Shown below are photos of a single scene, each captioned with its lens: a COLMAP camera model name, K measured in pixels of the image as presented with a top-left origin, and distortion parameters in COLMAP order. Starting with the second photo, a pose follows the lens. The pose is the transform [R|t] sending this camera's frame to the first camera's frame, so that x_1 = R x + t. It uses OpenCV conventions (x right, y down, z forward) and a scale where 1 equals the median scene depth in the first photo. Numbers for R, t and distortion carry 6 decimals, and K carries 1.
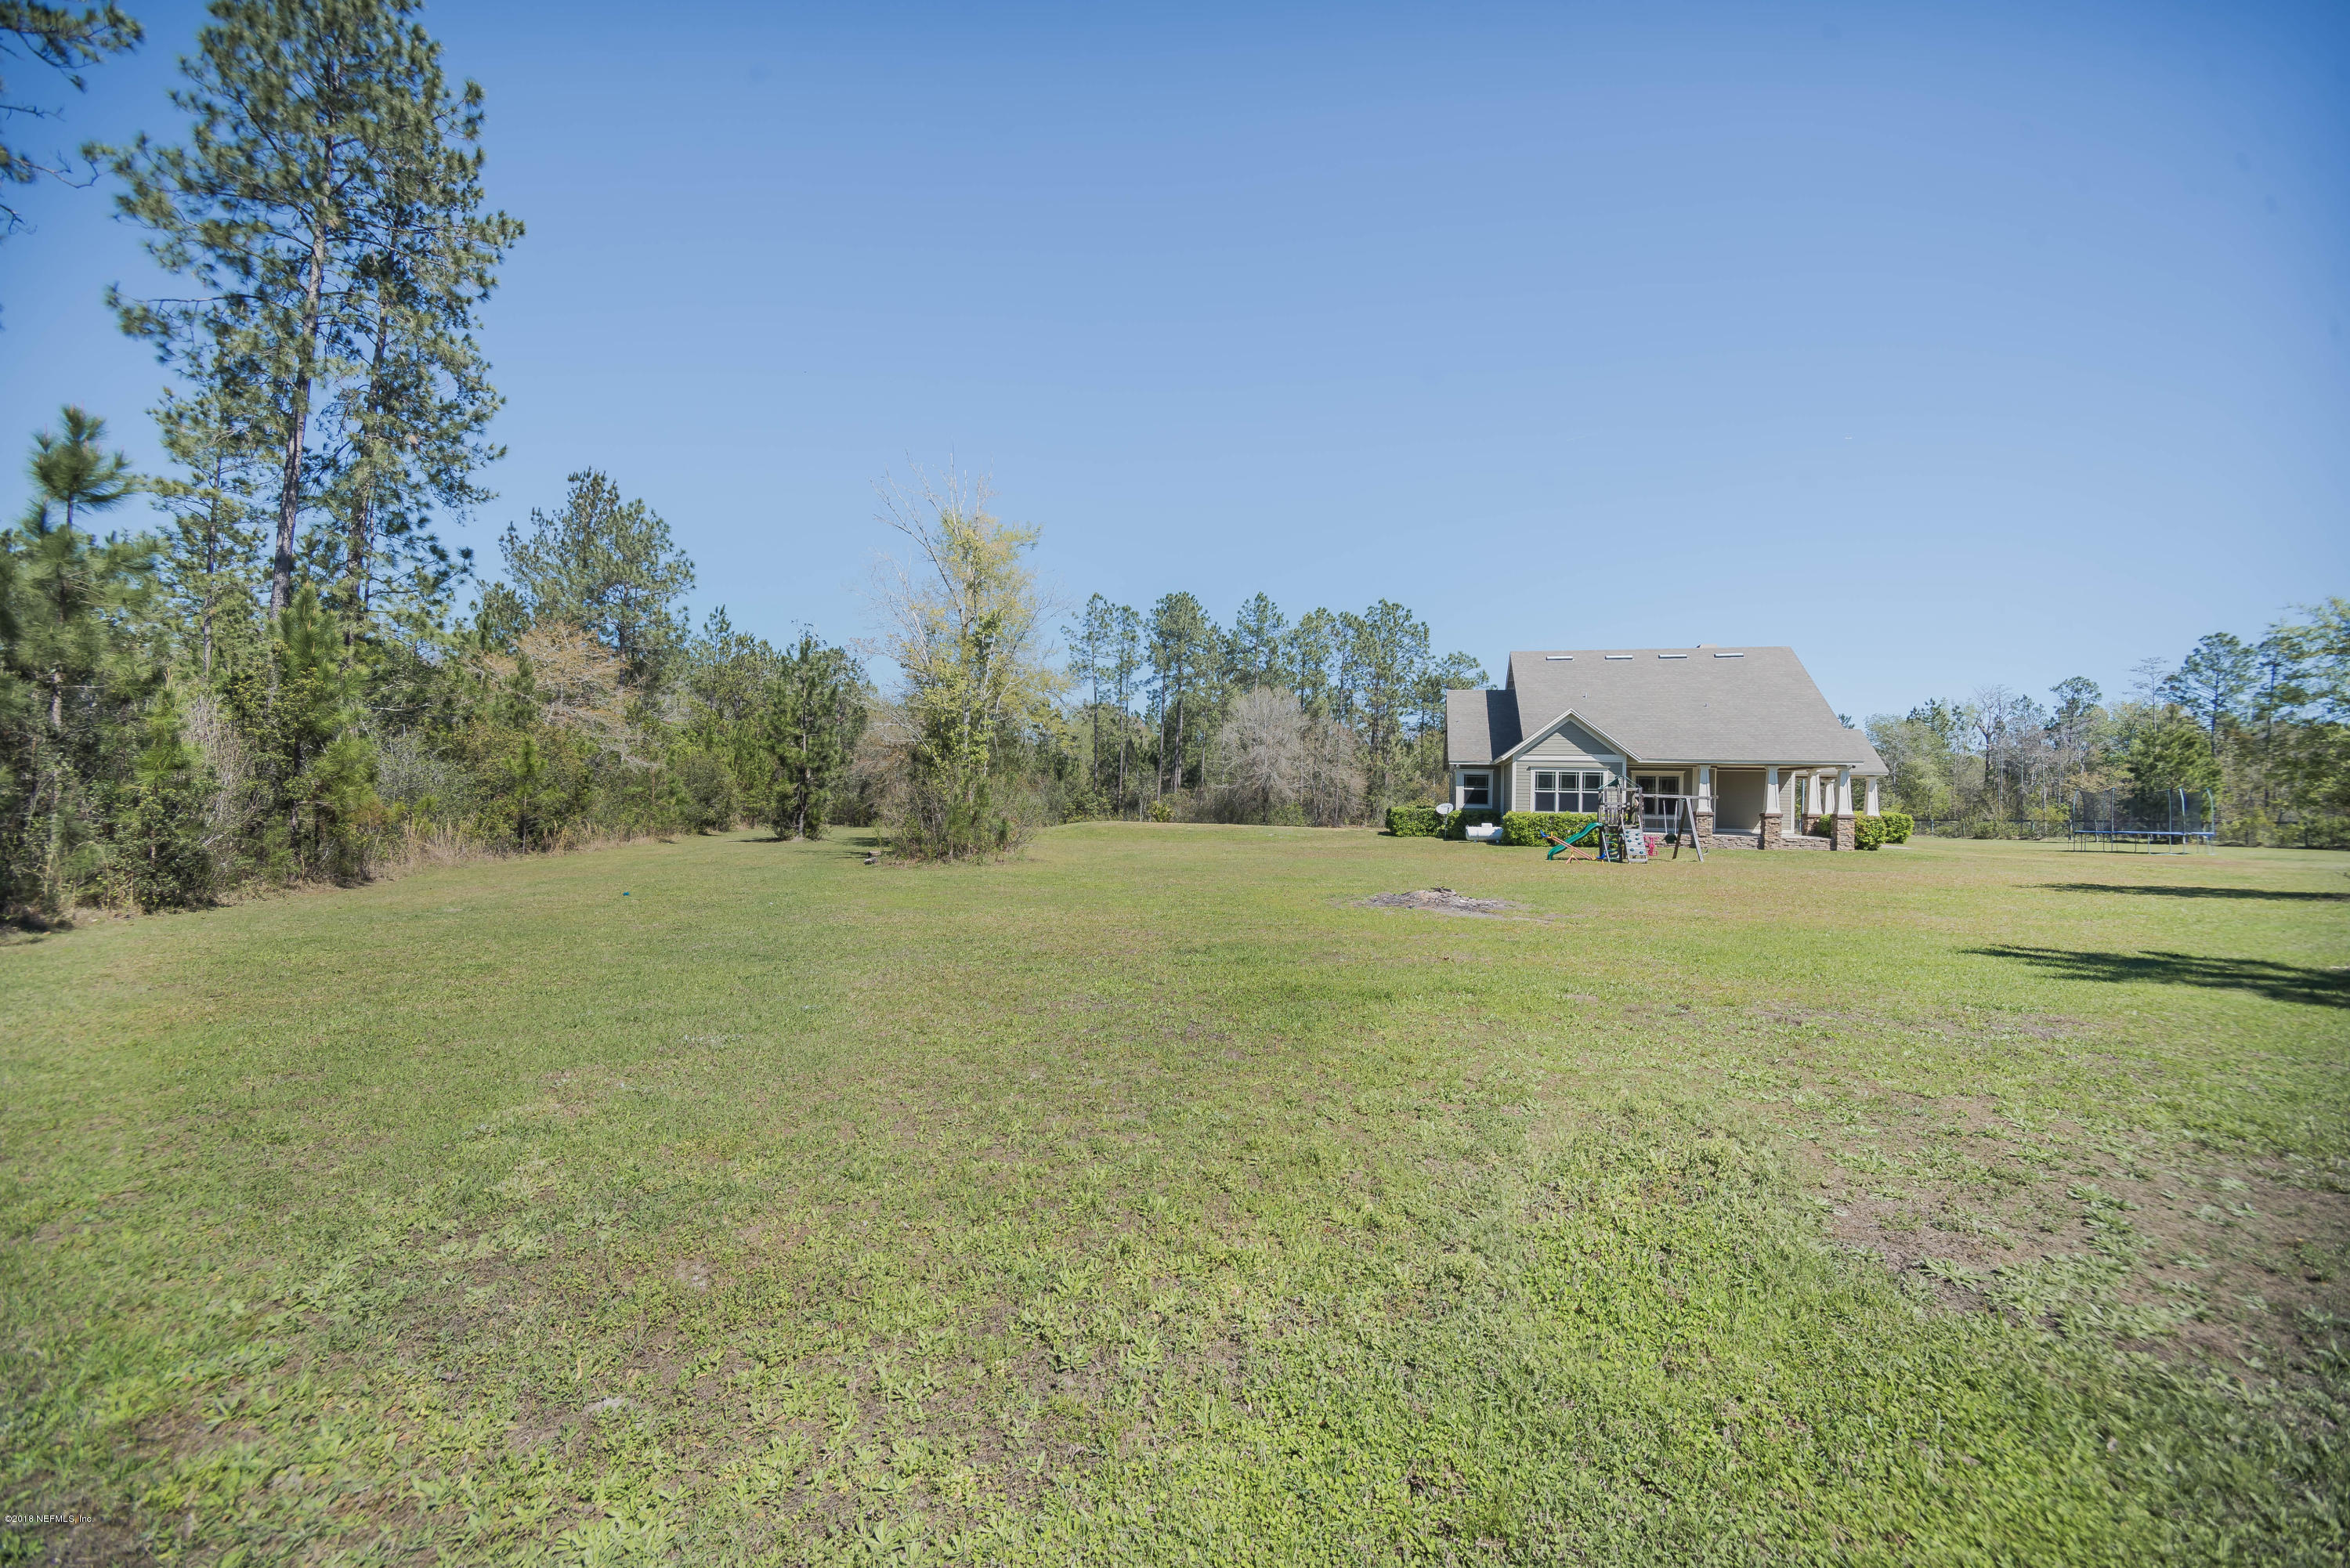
lens RADIAL K [[971.7, 0, 1180.4], [0, 971.7, 790.6], [0, 0, 1]] dist [-0.015540, -0.004100]
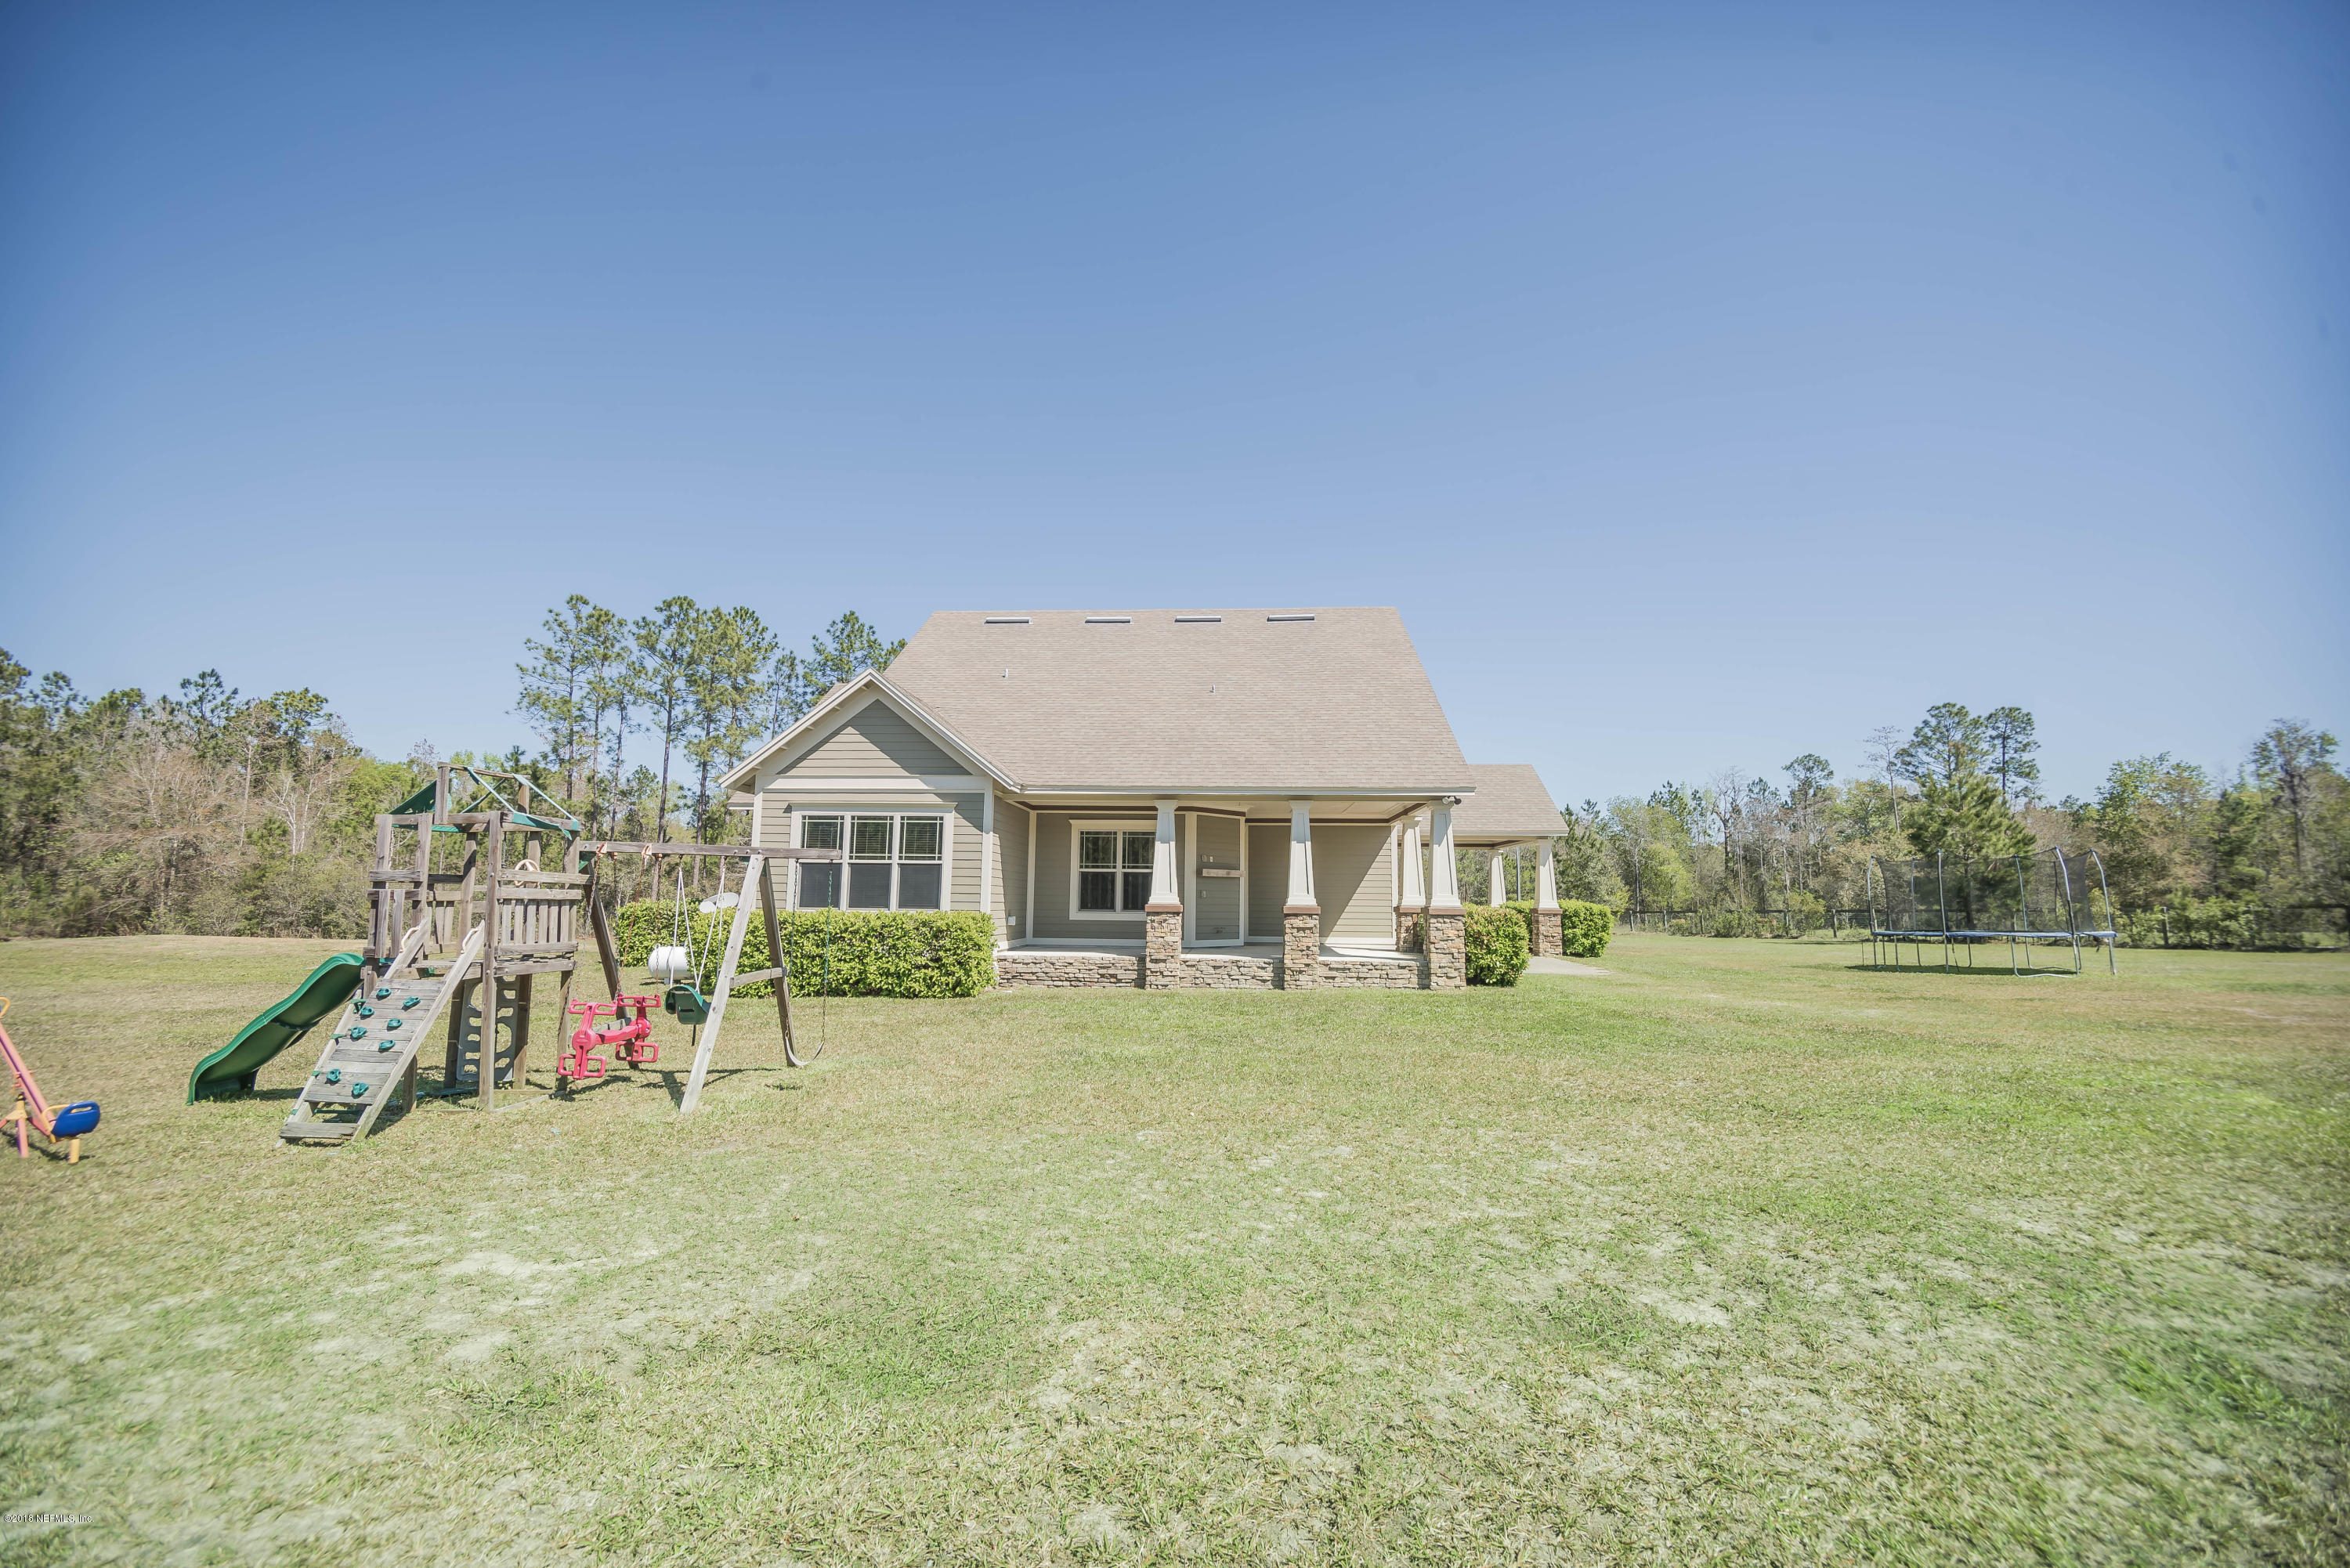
lens RADIAL K [[971.7, 0, 1166.0], [0, 971.7, 786.4], [0, 0, 1]] dist [-0.015540, -0.004100]
pose [[0.984933, 0.014157, 0.172356, 0.196121], [0.003319, 0.994912, -0.100689, 0.005488], [-0.172905, 0.099744, 0.979875, 0.232466]]
